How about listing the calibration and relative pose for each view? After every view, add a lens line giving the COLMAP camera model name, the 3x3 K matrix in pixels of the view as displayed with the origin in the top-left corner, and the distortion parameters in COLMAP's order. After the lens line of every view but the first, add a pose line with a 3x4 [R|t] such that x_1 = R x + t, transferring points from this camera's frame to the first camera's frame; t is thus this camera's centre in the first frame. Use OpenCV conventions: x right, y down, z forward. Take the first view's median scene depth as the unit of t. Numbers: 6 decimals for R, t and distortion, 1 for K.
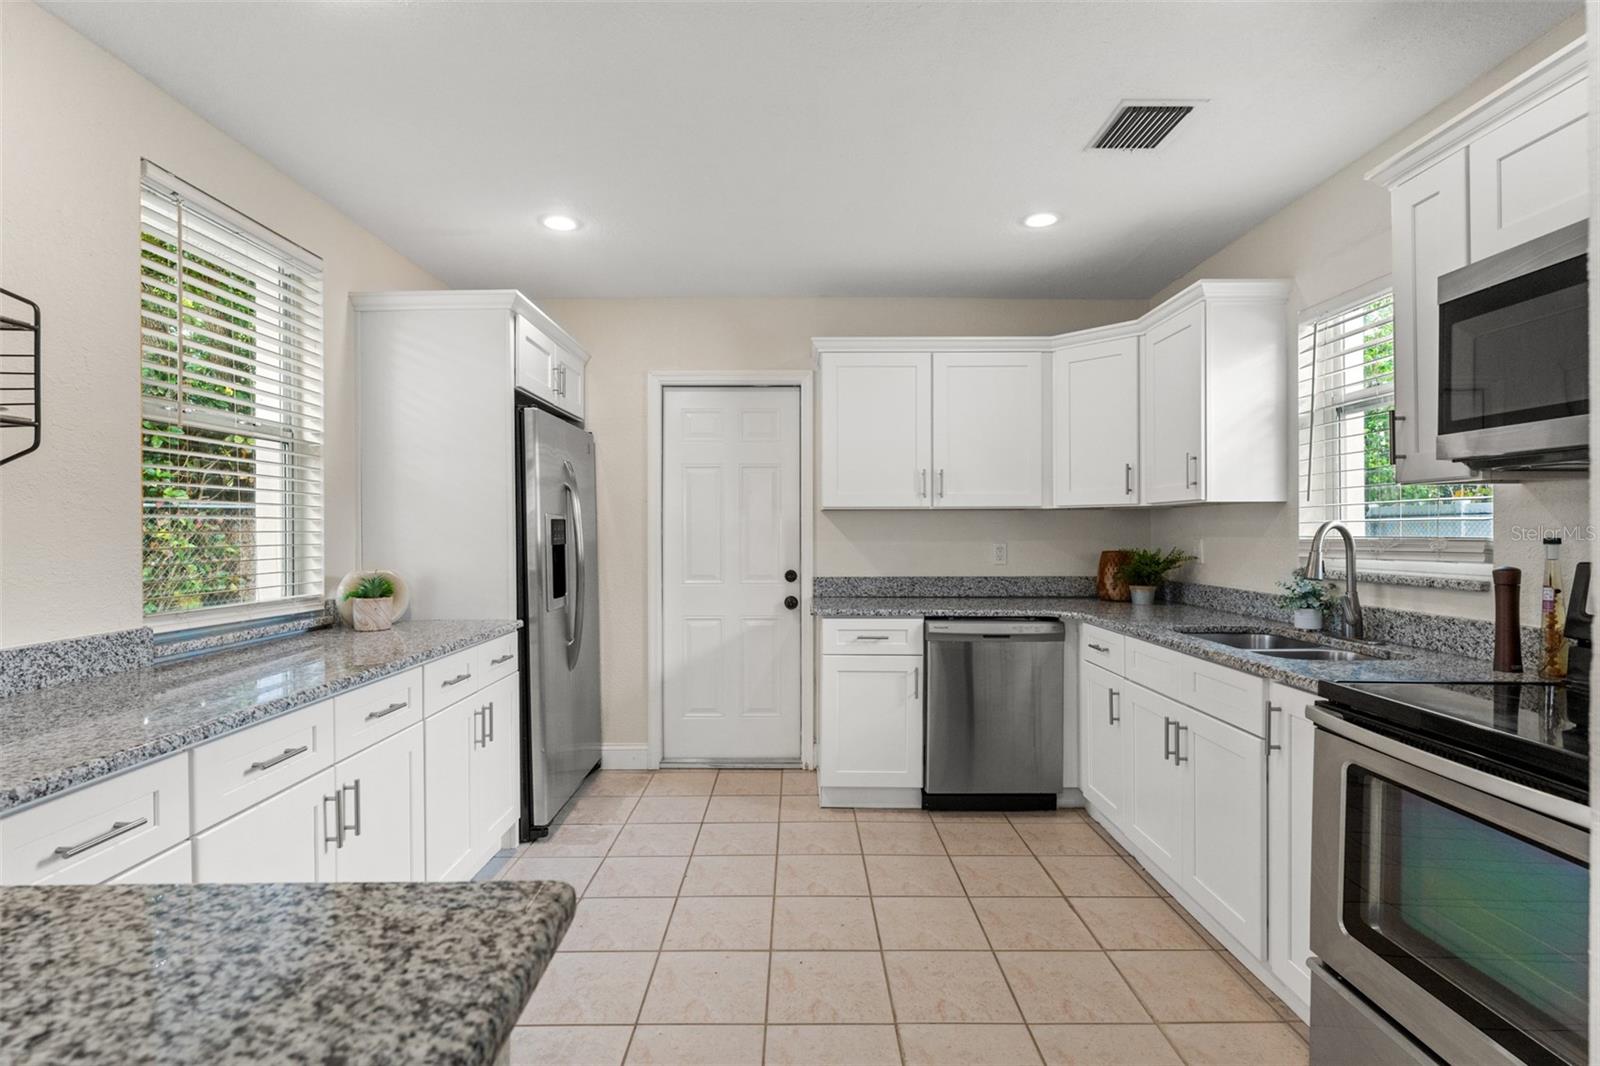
lens RADIAL K [[761.7, 0, 800.0], [0, 761.7, 533.0], [0, 0, 1]] dist [-0.000834, 0.000139]
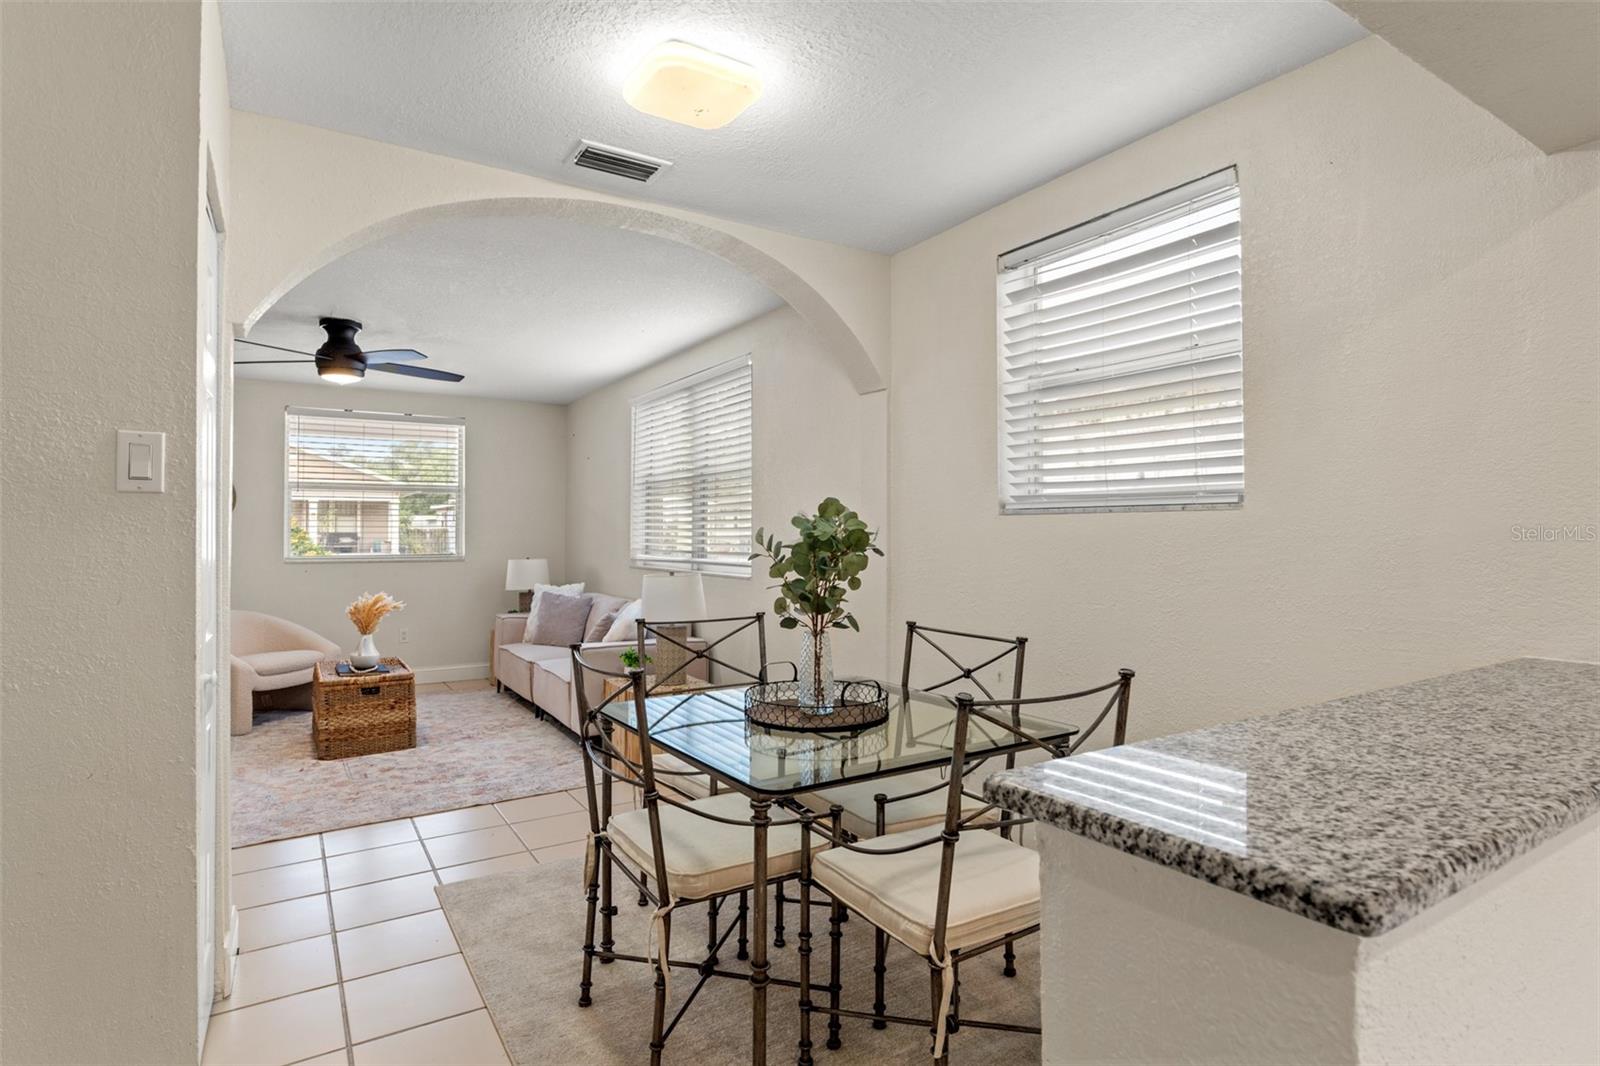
lens RADIAL K [[809.8, 0, 809.8], [0, 809.8, 527.5], [0, 0, 1]] dist [0.000527, -0.000464]
pose [[-0.836021, -0.000106, -0.548698, 0.130400], [0.000408, 1.000000, -0.000816, 0.007582], [0.548698, -0.000906, -0.836020, 0.258398]]
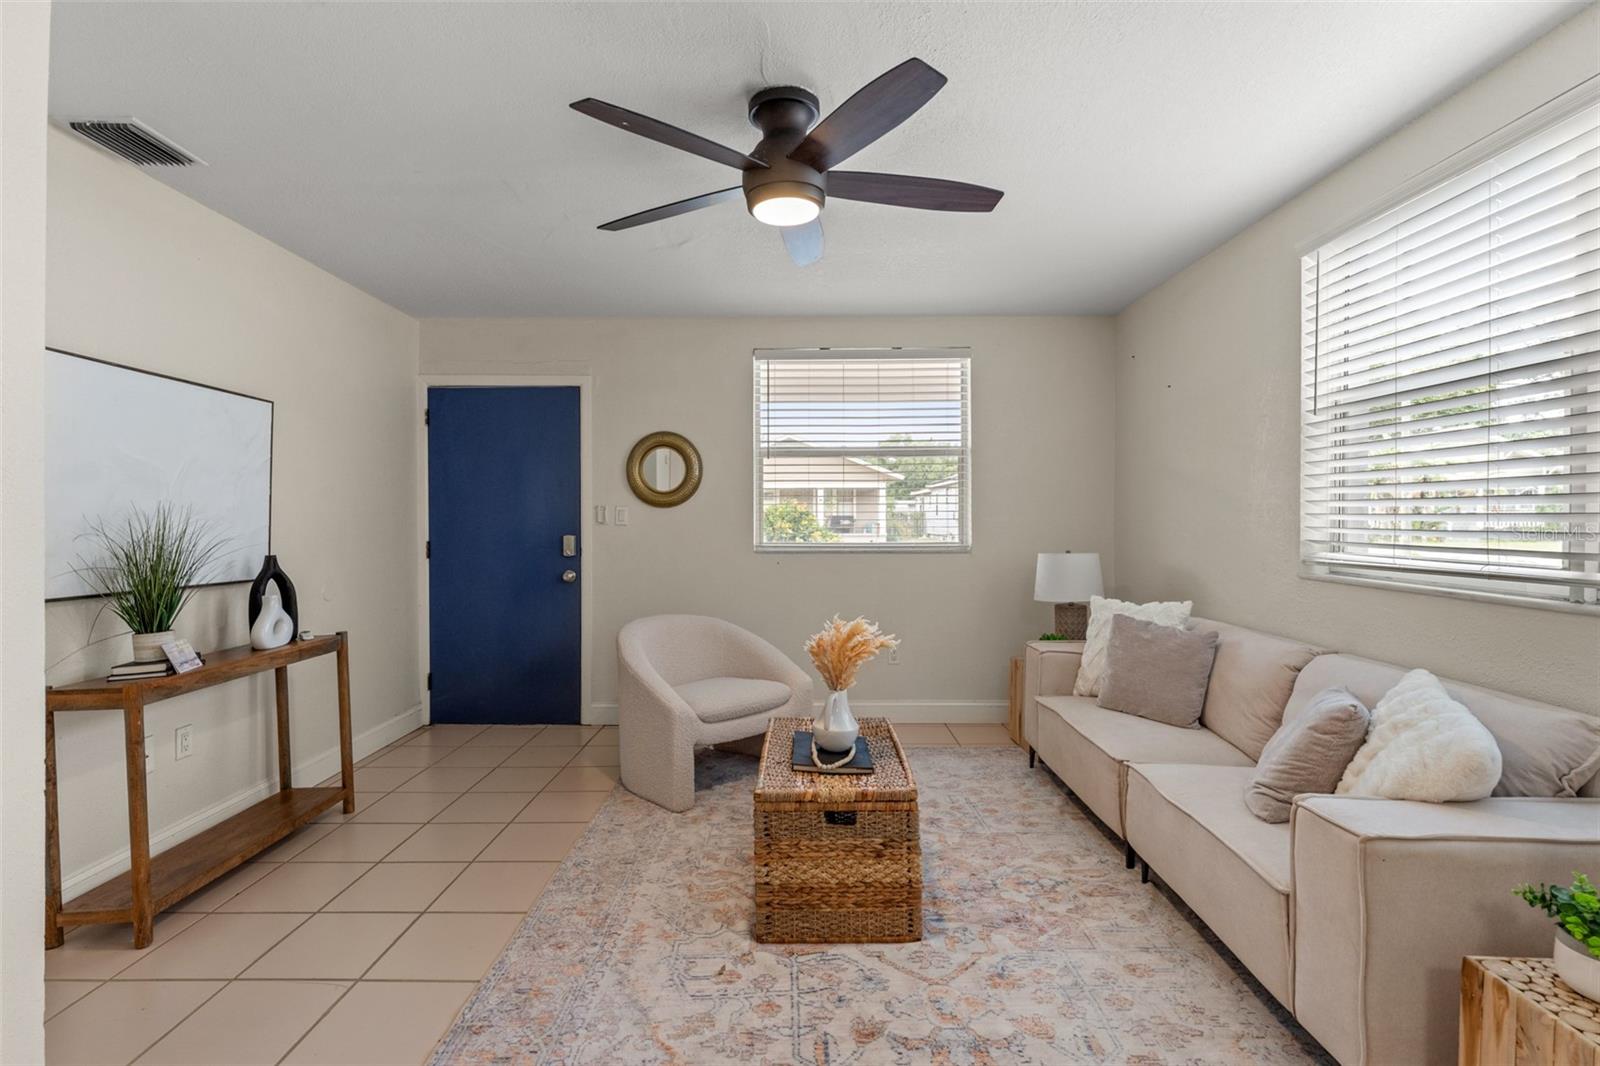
lens RADIAL K [[738.0, 0, 805.8], [0, 738.0, 514.9], [0, 0, 1]] dist [-0.003027, -0.000184]
pose [[-0.999956, 0.008948, -0.002930, 0.031267], [0.008939, 0.999956, 0.002900, 0.017158], [0.002956, 0.002874, -0.999991, -0.637426]]
